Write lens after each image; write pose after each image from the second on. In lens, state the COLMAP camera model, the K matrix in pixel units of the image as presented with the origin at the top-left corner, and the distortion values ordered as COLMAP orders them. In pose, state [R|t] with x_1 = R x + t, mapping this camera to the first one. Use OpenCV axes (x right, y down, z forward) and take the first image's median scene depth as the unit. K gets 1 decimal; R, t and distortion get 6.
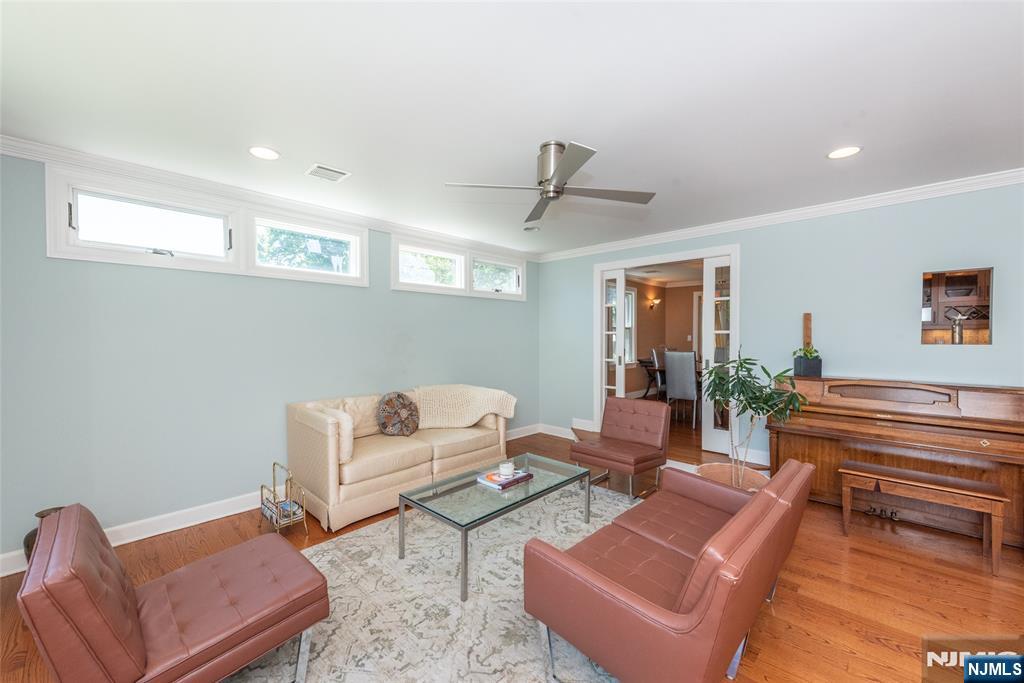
lens RADIAL K [[453.7, 0, 540.0], [0, 453.7, 341.7], [0, 0, 1]] dist [0.130339, -0.000058]
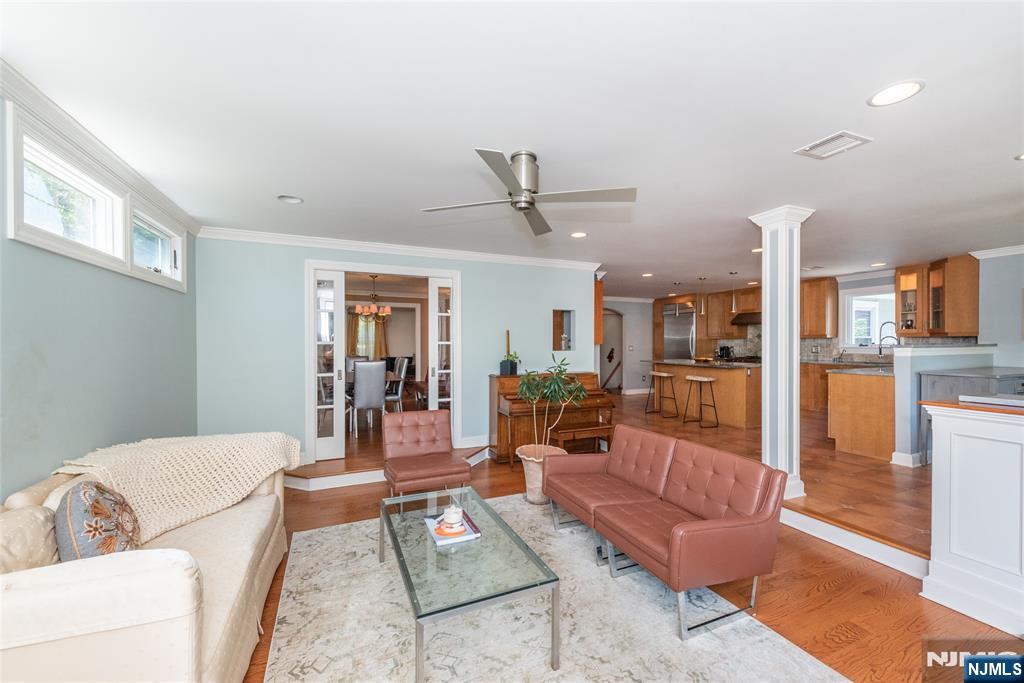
lens RADIAL K [[414.2, 0, 514.6], [0, 414.2, 343.0], [0, 0, 1]] dist [0.006892, -0.000225]
pose [[0.355226, -0.001144, 0.934780, -0.508965], [0.012096, 0.999921, -0.003373, -0.014911], [-0.934702, 0.012506, 0.355212, 0.452998]]
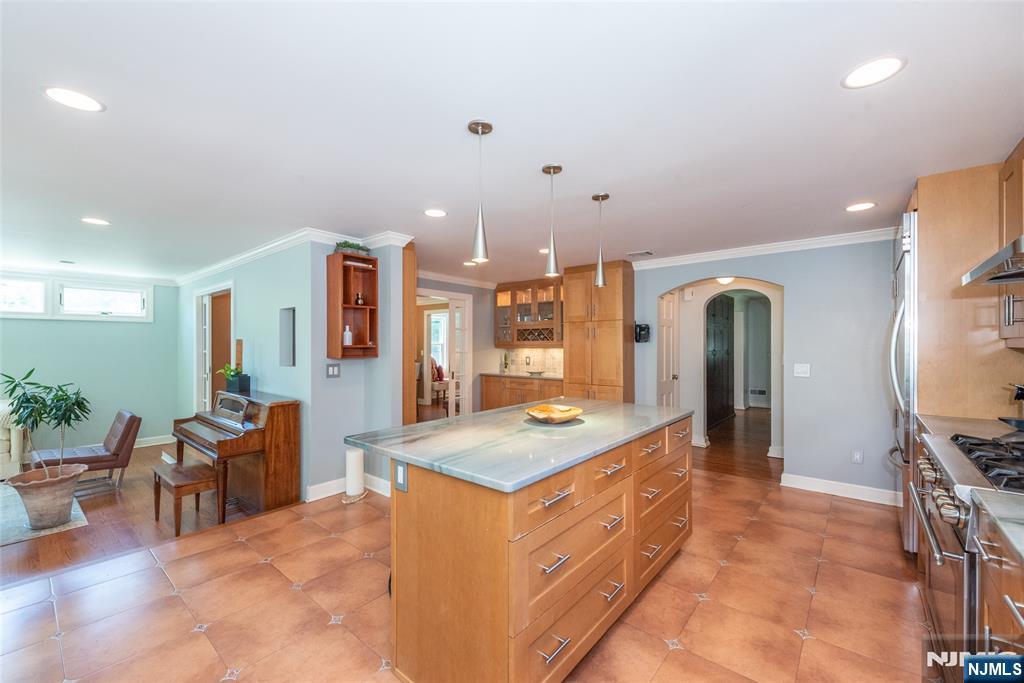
lens RADIAL K [[414.2, 0, 514.6], [0, 414.2, 343.0], [0, 0, 1]] dist [0.006892, -0.000225]
pose [[0.995345, 0.000166, 0.096375, 1.080210], [0.001310, 0.999883, -0.015260, -0.029262], [-0.096366, 0.015316, 0.995228, -0.149137]]
